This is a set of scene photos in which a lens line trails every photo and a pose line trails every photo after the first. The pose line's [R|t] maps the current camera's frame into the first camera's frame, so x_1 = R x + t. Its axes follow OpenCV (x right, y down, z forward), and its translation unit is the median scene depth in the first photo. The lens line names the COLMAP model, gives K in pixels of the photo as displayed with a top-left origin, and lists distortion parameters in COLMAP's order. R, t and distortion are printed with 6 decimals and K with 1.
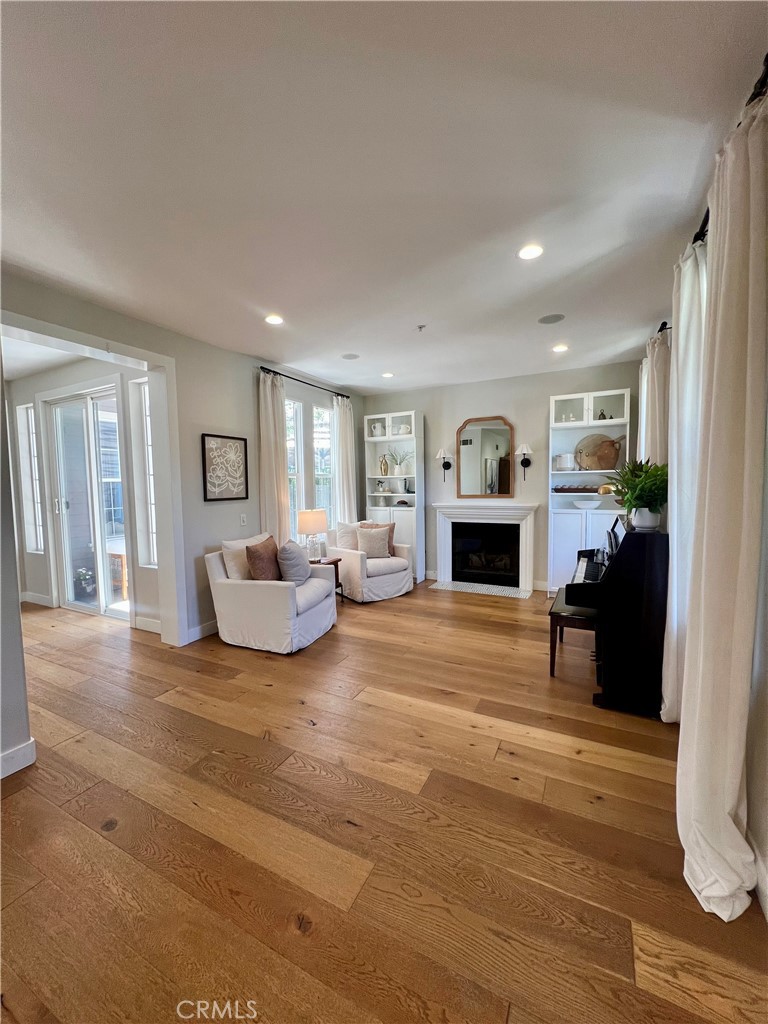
lens RADIAL K [[410.3, 0, 385.9], [0, 410.3, 512.9], [0, 0, 1]] dist [0.001582, -0.000133]
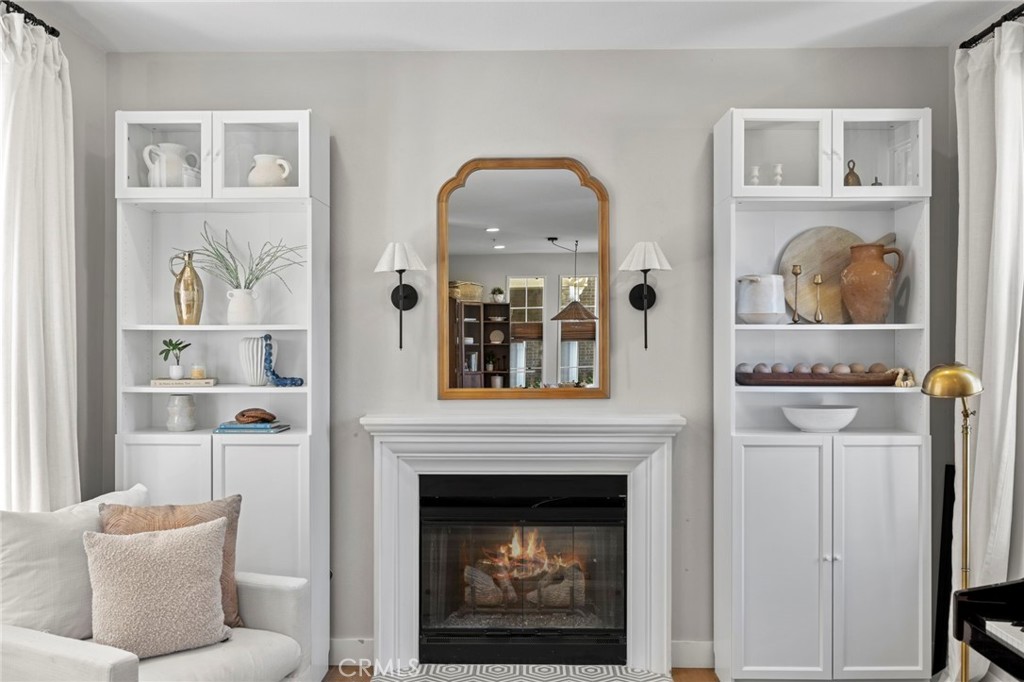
lens RADIAL K [[801.8, 0, 511.1], [0, 801.8, 332.3], [0, 0, 1]] dist [0.007615, 0.007920]
pose [[0.893598, 0.021198, 0.448367, -0.055821], [0.018509, 0.996295, -0.083990, -0.034346], [-0.448486, 0.083352, 0.889895, 0.409376]]
